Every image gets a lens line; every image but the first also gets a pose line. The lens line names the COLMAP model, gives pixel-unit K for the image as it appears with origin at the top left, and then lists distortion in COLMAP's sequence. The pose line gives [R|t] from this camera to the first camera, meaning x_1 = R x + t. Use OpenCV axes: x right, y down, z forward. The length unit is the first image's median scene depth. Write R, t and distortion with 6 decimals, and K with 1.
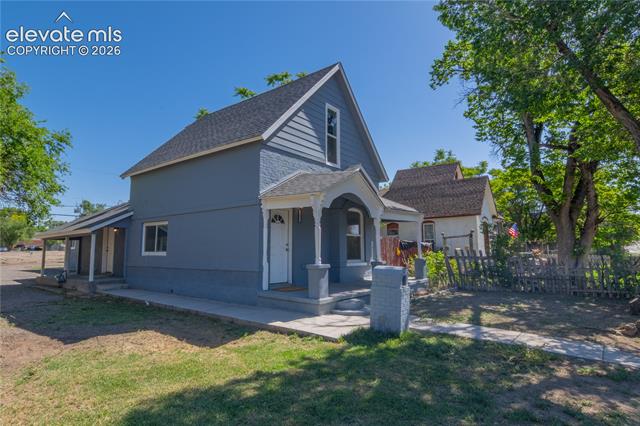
lens RADIAL K [[347.2, 0, 319.2], [0, 347.2, 213.2], [0, 0, 1]] dist [-0.004281, 0.004080]
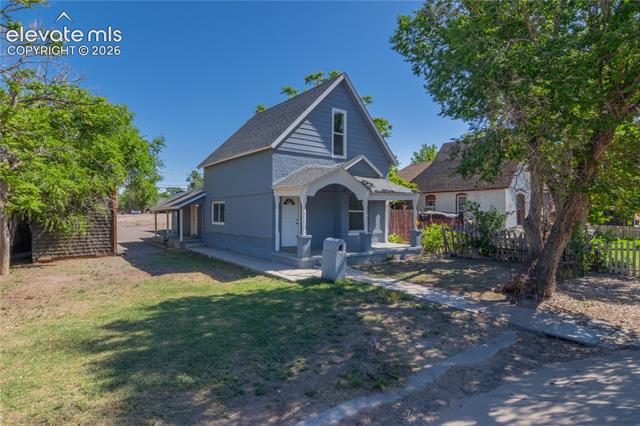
lens RADIAL K [[347.2, 0, 321.0], [0, 347.2, 211.9], [0, 0, 1]] dist [-0.004281, 0.004080]
pose [[0.967481, 0.007948, -0.252820, 0.306512], [0.018184, 0.994735, 0.100859, -0.068739], [0.252291, -0.102176, 0.962242, -0.273832]]
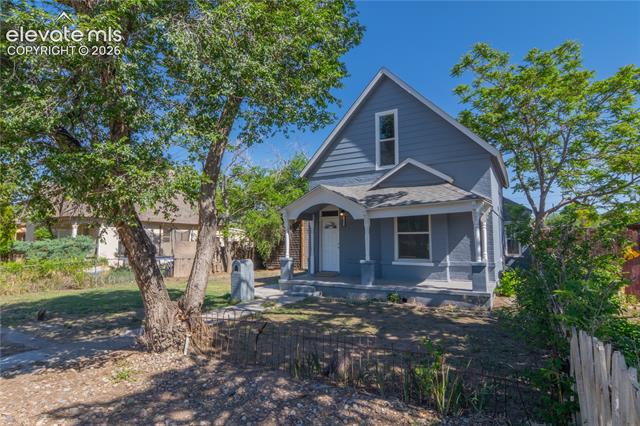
lens RADIAL K [[347.2, 0, 316.7], [0, 347.2, 213.4], [0, 0, 1]] dist [-0.004281, 0.004080]
pose [[0.121724, -0.082223, -0.989153, 1.063431], [0.108189, 0.991724, -0.069123, 0.049942], [0.986650, -0.098601, 0.129612, 0.650900]]
